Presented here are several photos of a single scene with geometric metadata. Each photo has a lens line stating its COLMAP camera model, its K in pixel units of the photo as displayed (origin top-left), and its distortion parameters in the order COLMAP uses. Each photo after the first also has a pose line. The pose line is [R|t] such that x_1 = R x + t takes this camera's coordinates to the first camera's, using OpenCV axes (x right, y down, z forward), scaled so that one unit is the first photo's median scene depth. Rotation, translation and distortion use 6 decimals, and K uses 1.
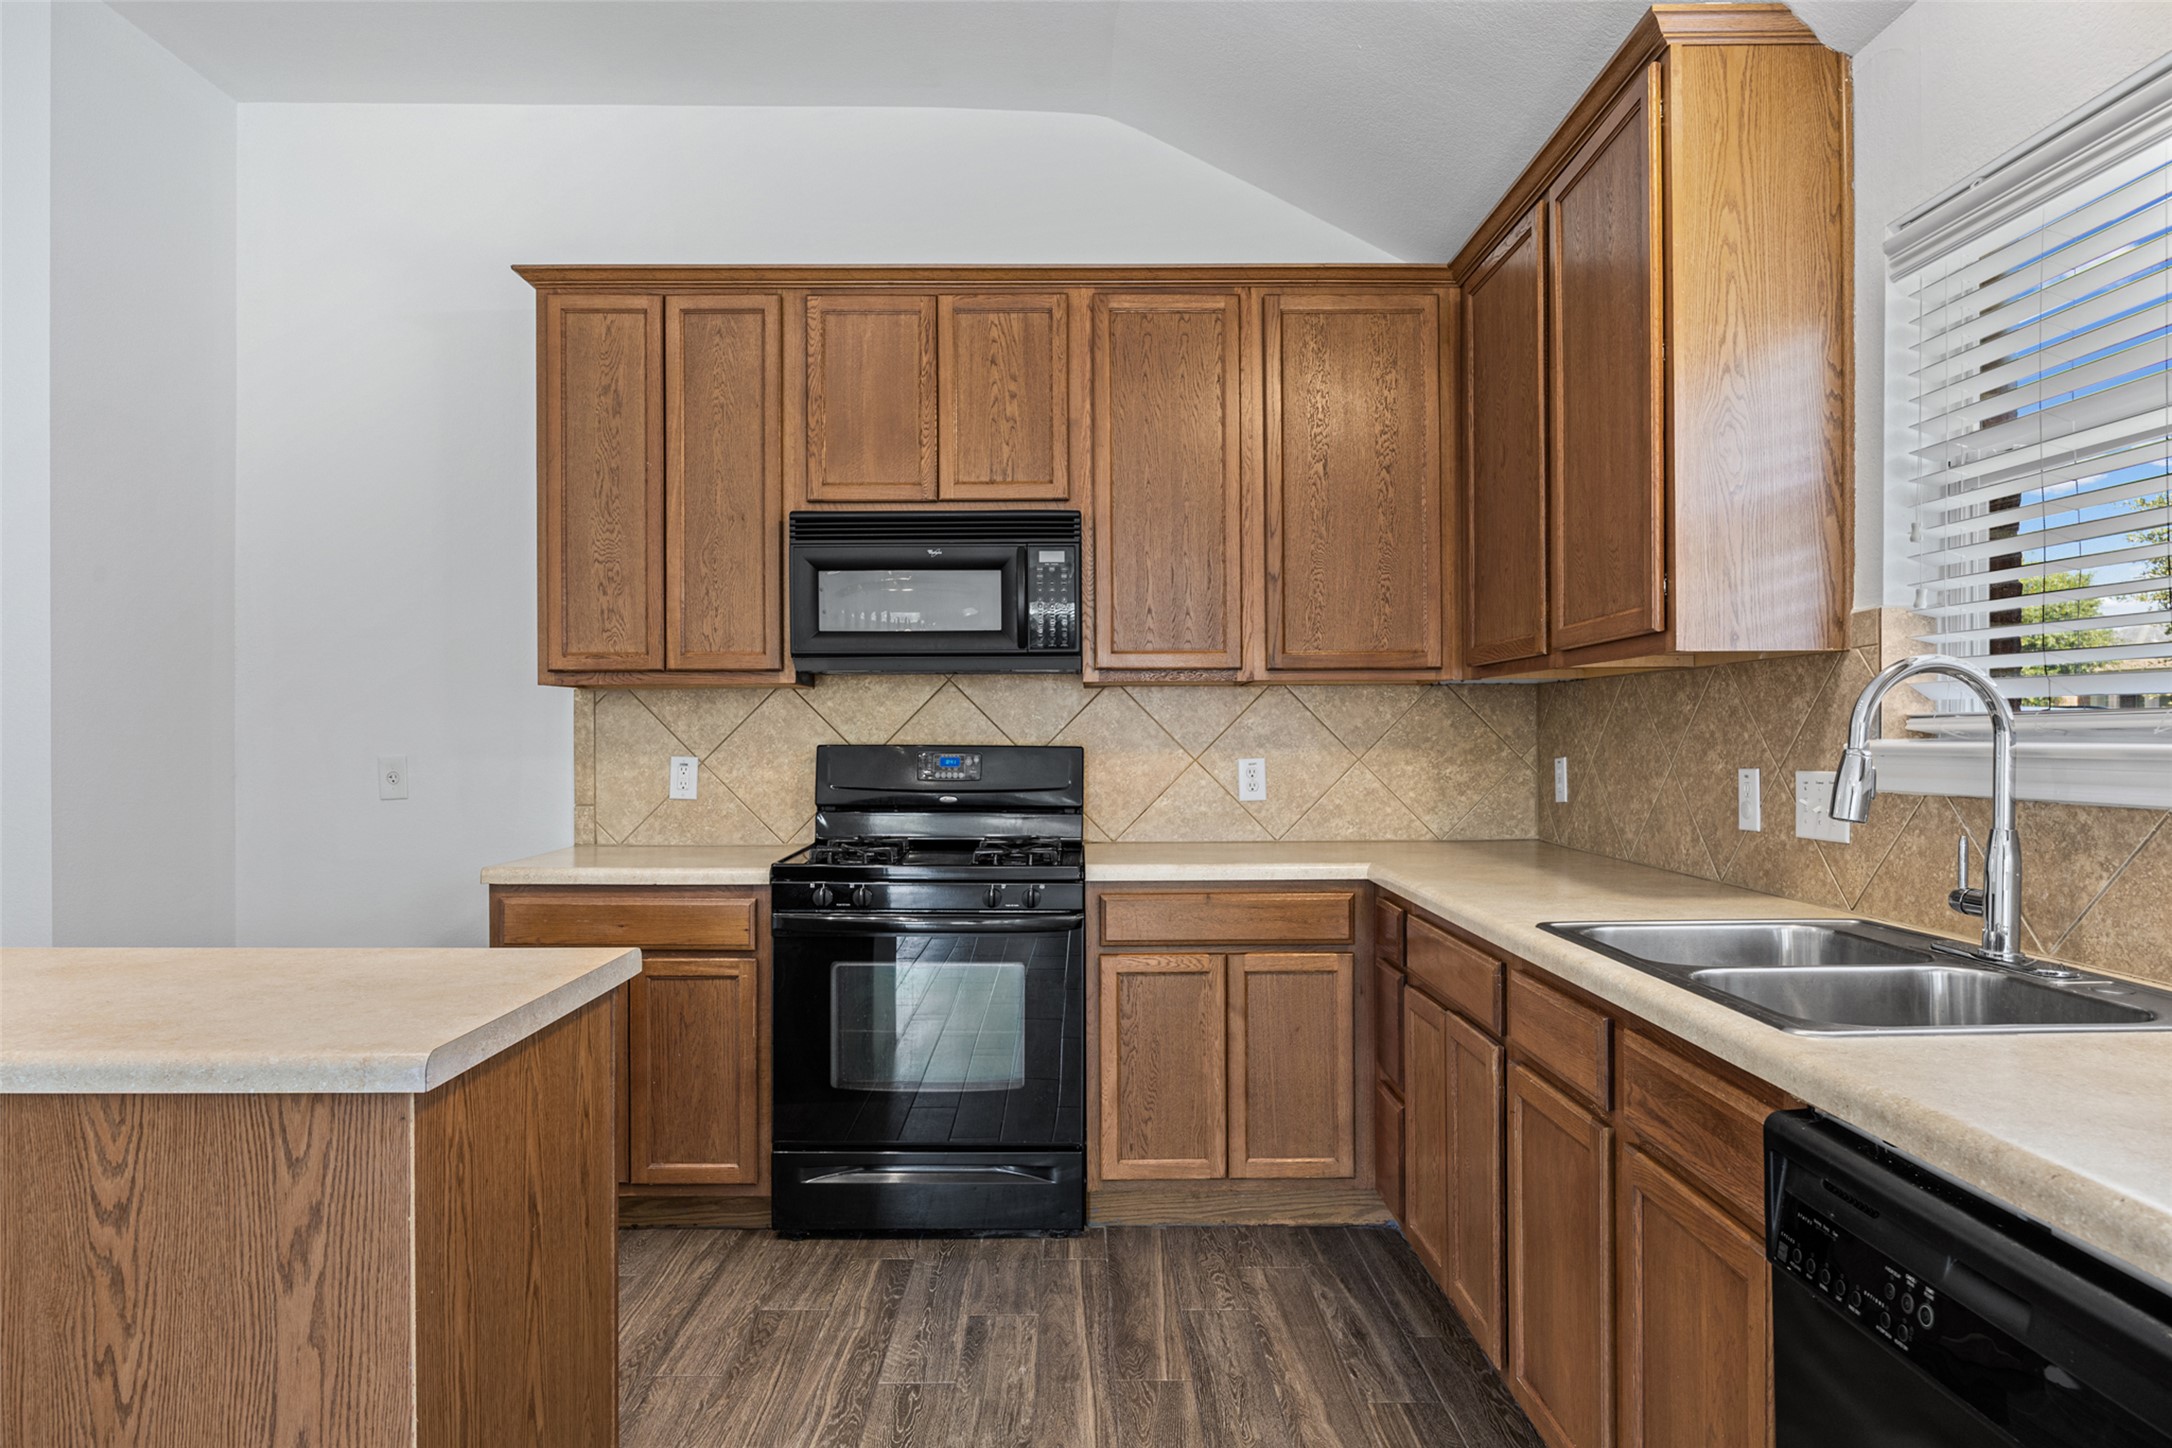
lens RADIAL K [[1358.1, 0, 1088.4], [0, 1358.1, 745.4], [0, 0, 1]] dist [-0.006845, 0.000775]
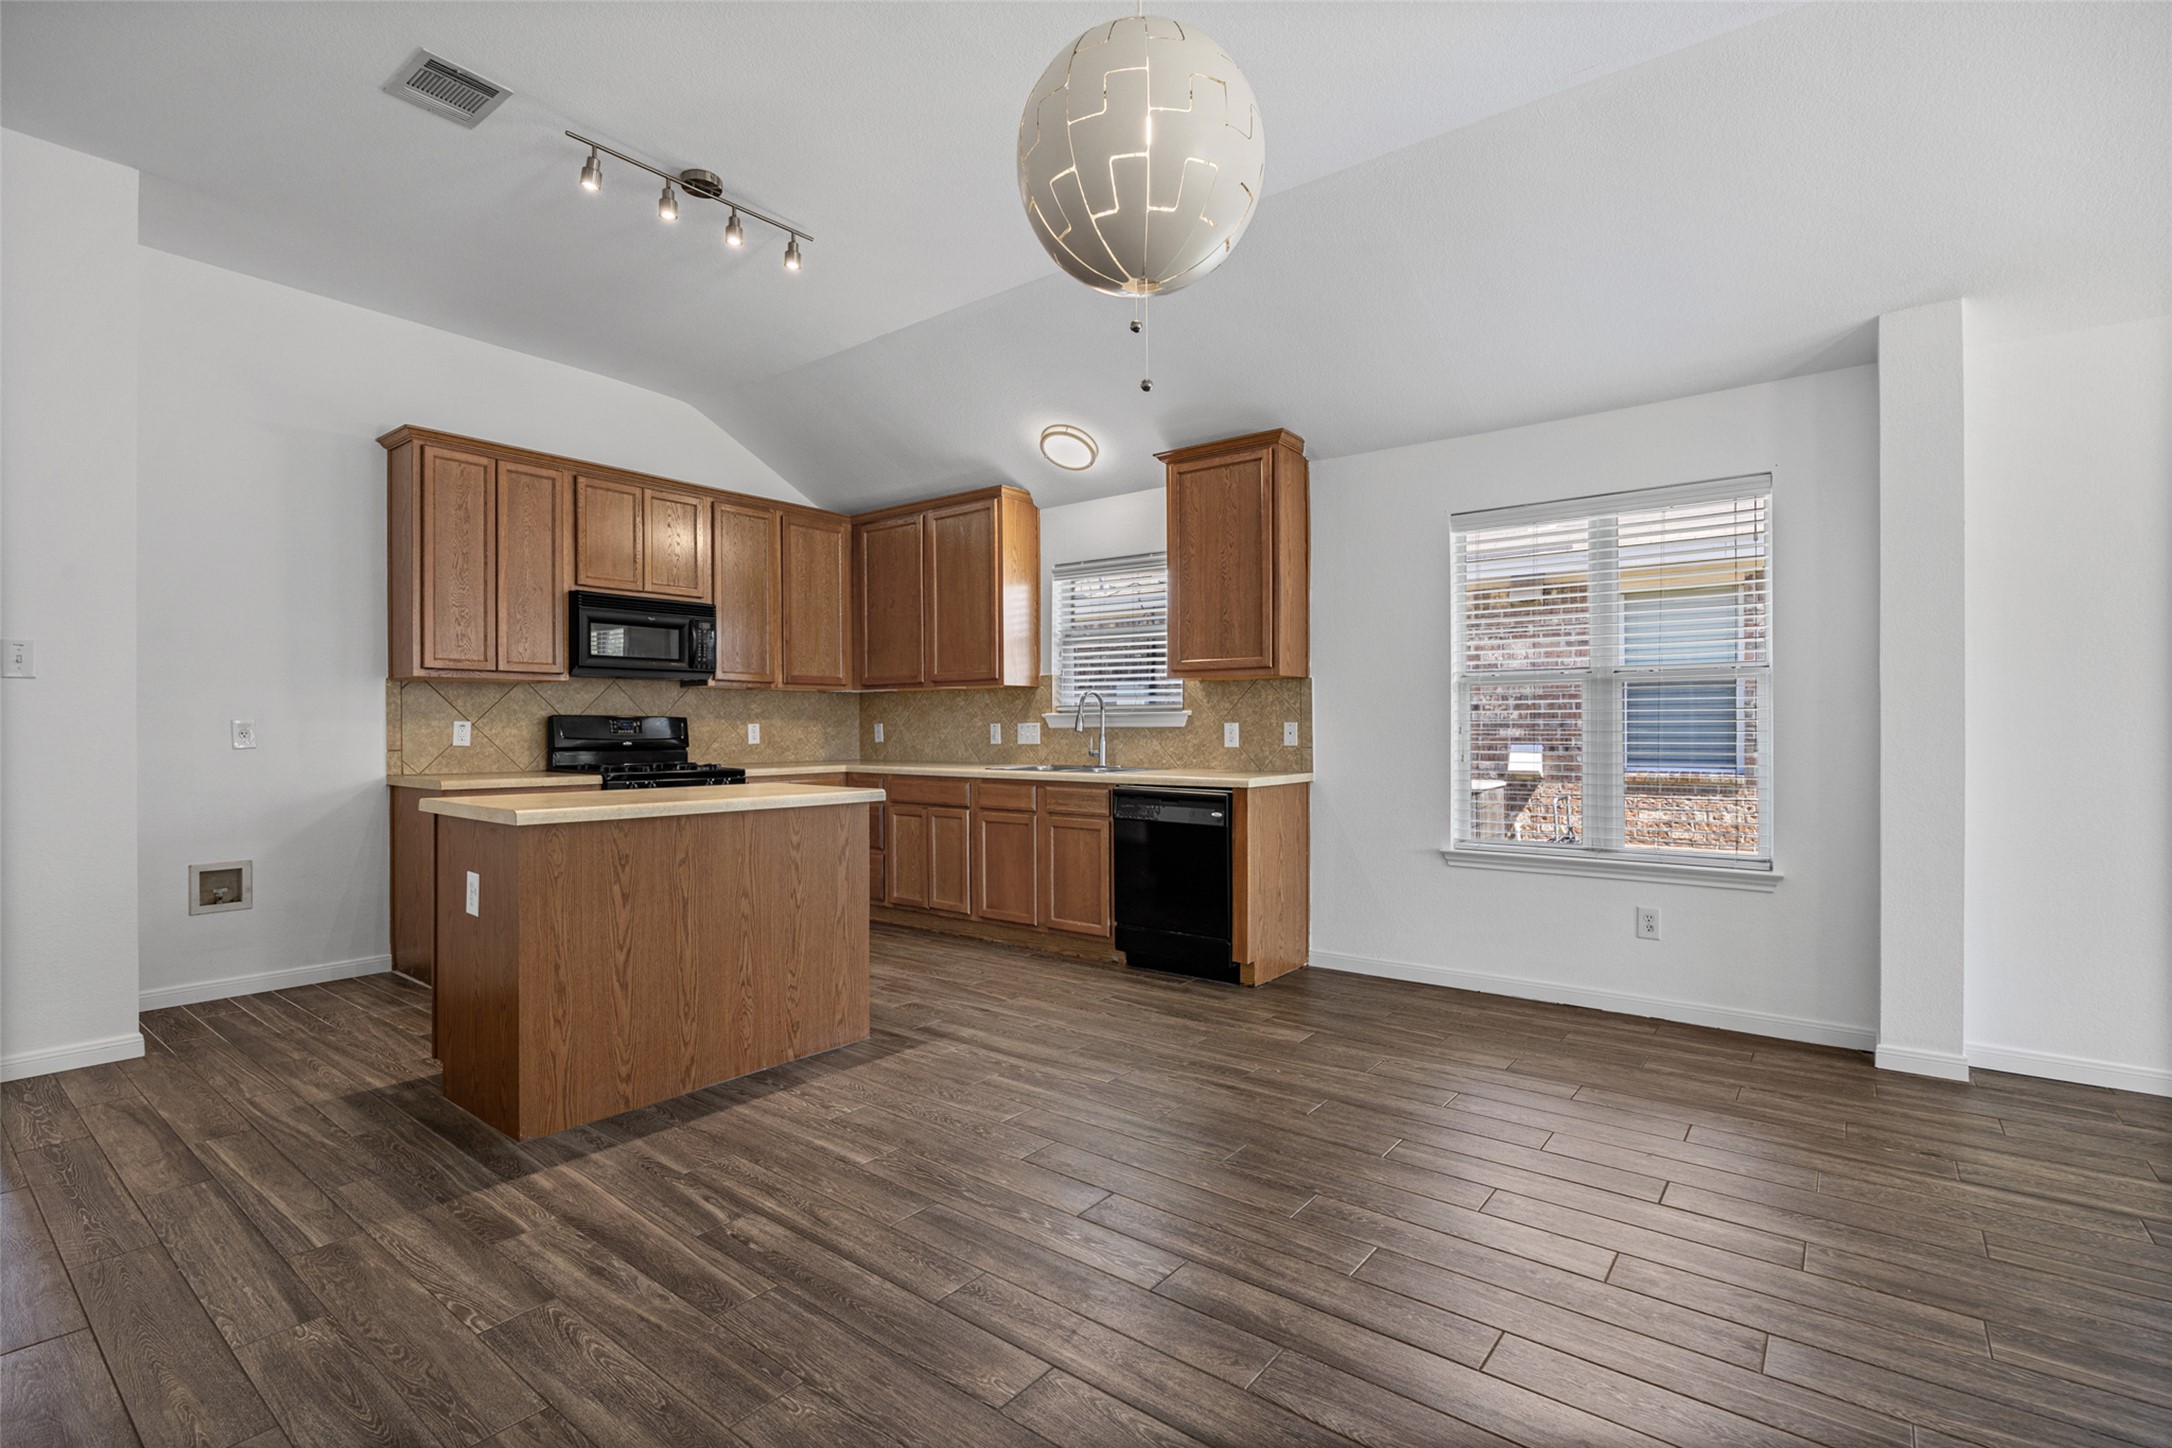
lens RADIAL K [[999.7, 0, 1079.3], [0, 999.7, 734.0], [0, 0, 1]] dist [-0.017033, 0.000986]
pose [[0.621725, -0.002092, 0.783233, -0.869153], [0.005622, 0.999983, -0.001791, 0.034234], [-0.783215, 0.005517, 0.621726, -0.407095]]
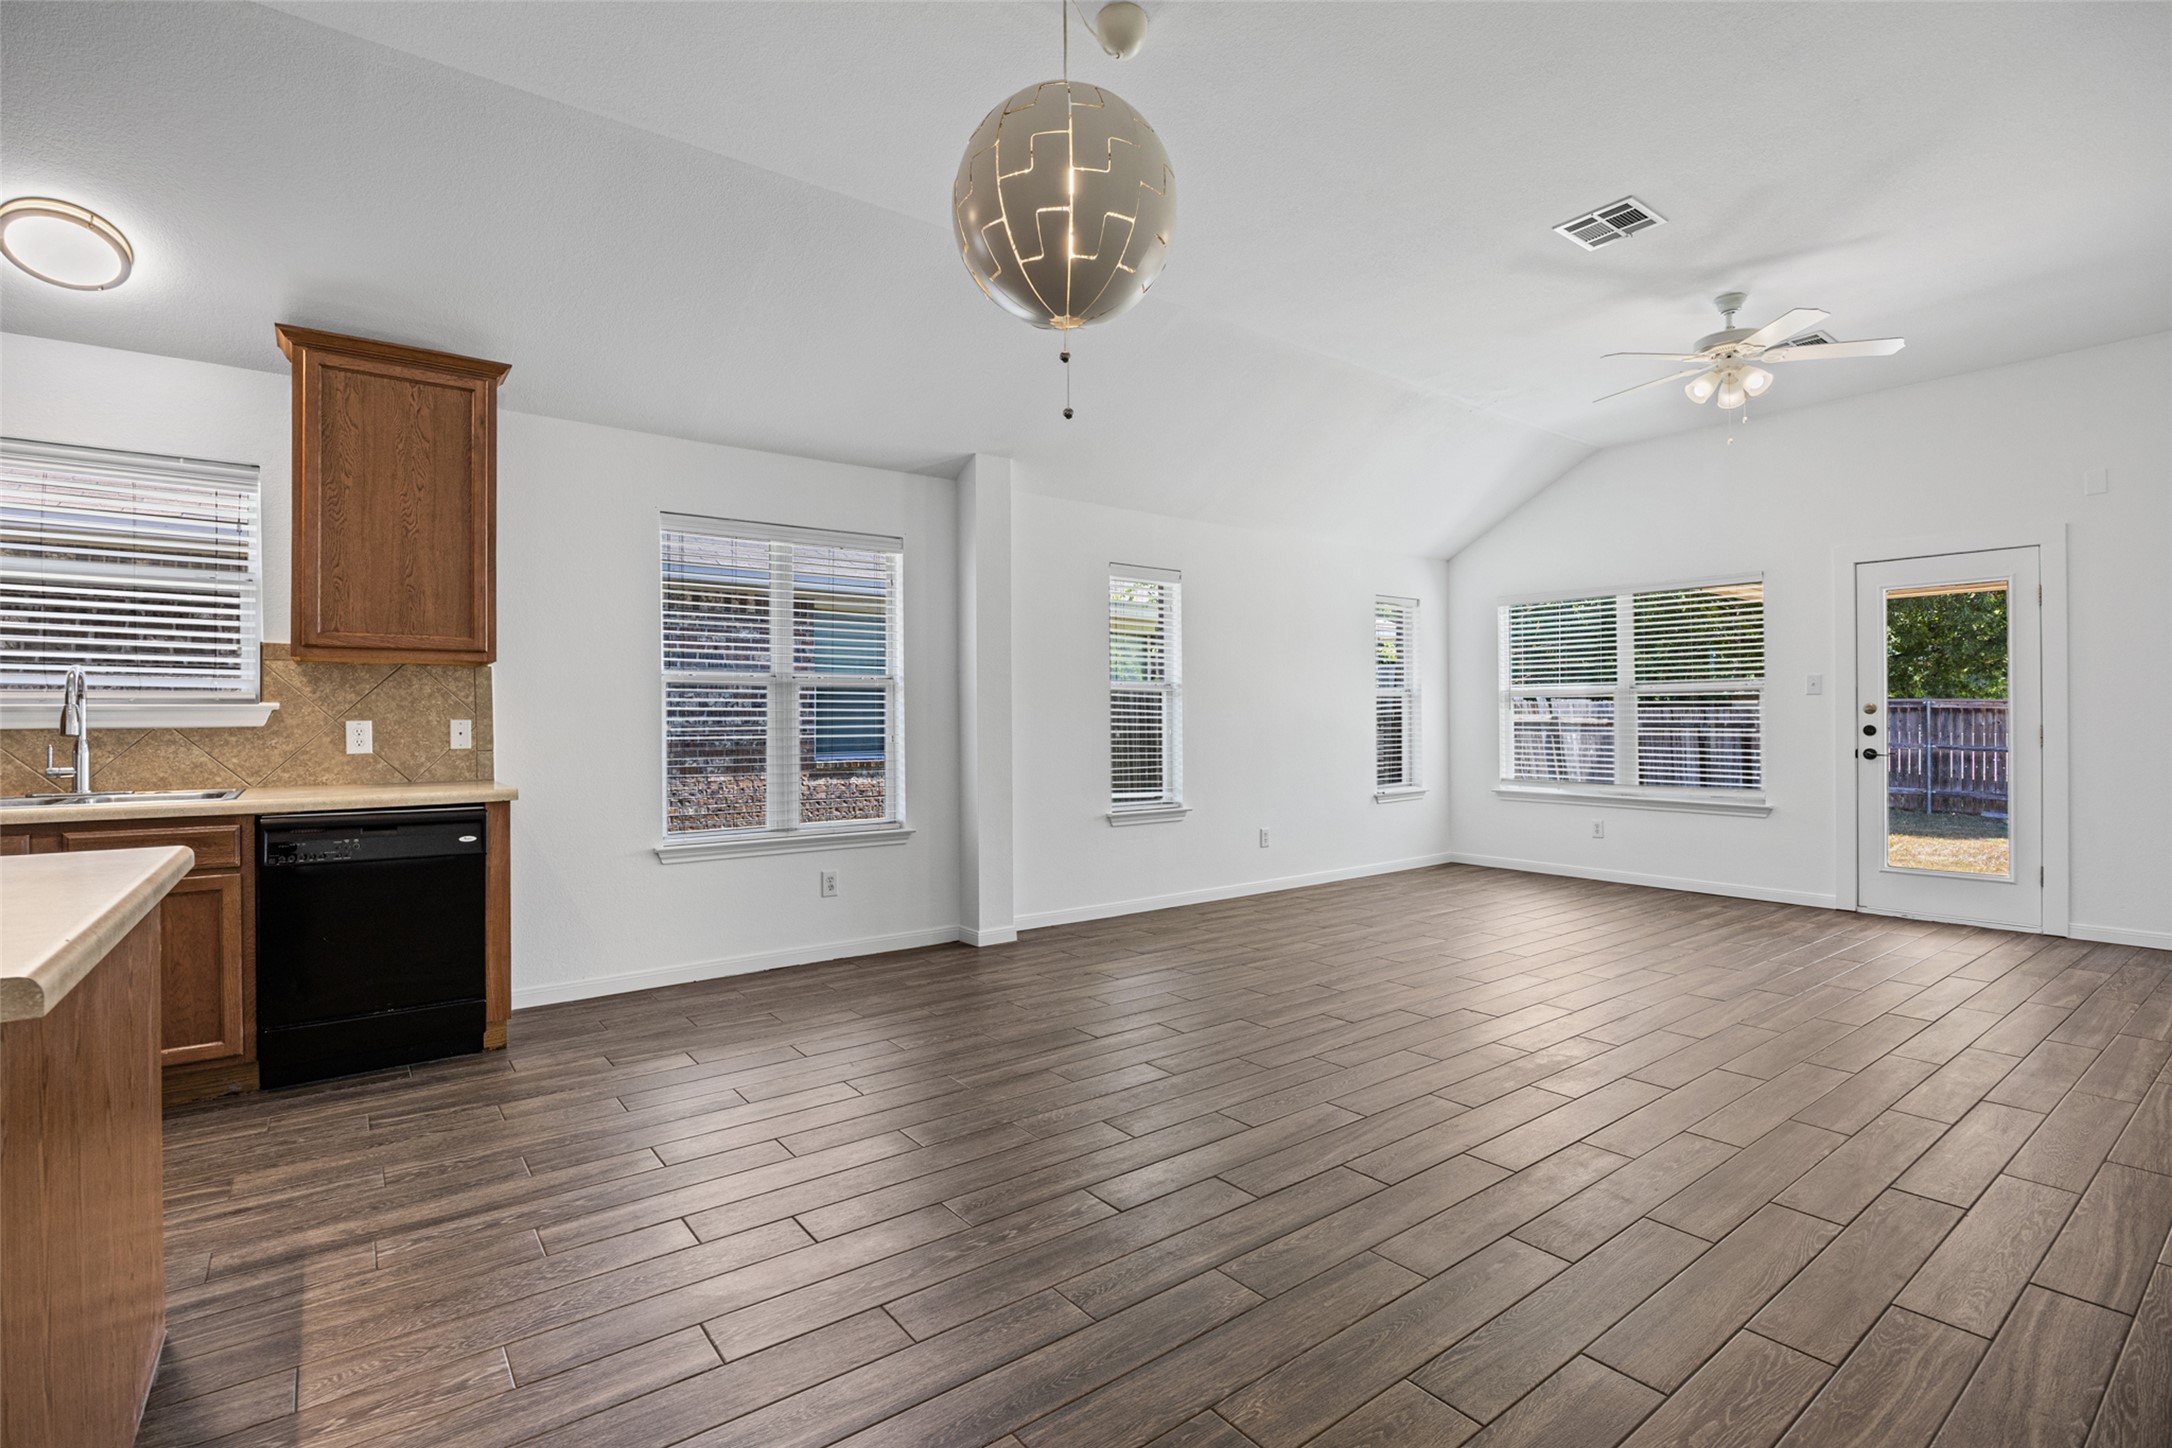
lens RADIAL K [[999.7, 0, 1084.0], [0, 999.7, 718.3], [0, 0, 1]] dist [-0.017033, 0.000986]
pose [[-0.599791, 0.008988, 0.800106, -0.911454], [0.014838, 0.999890, -0.000110, 0.026237], [-0.800019, 0.011806, -0.599858, 0.320001]]
